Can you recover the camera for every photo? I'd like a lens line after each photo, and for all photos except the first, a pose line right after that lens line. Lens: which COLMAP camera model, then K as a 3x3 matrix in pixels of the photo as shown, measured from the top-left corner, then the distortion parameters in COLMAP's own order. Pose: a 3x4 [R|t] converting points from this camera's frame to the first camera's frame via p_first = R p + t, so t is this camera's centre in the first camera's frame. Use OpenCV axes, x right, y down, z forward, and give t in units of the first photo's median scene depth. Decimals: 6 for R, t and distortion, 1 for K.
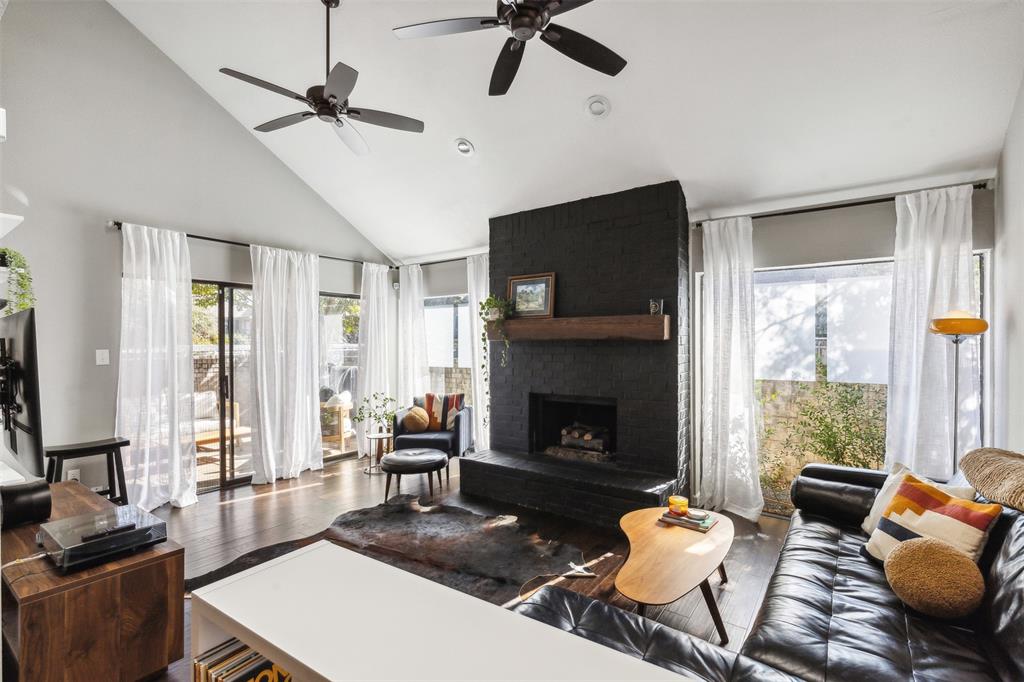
lens RADIAL K [[467.1, 0, 515.7], [0, 467.1, 348.0], [0, 0, 1]] dist [0.004158, 0.000920]
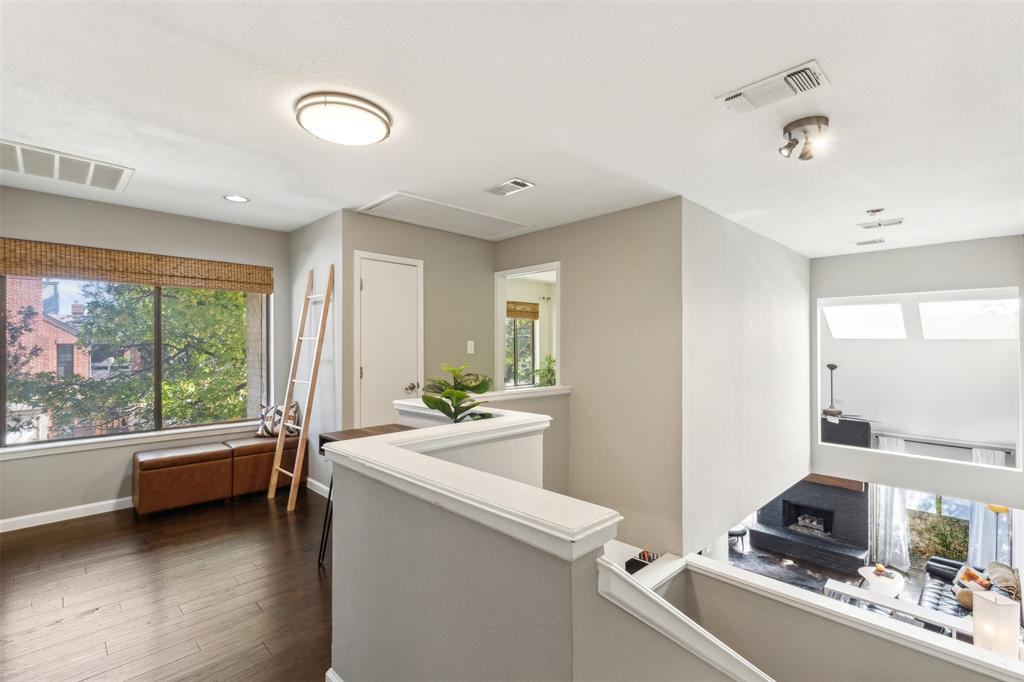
lens RADIAL K [[467.1, 0, 515.4], [0, 467.1, 341.1], [0, 0, 1]] dist [0.004158, 0.000920]
pose [[0.985015, 0.005983, -0.172366, -1.439126], [-0.008311, 0.999884, -0.012787, -1.046554], [0.172270, 0.014028, 0.984950, -2.348727]]
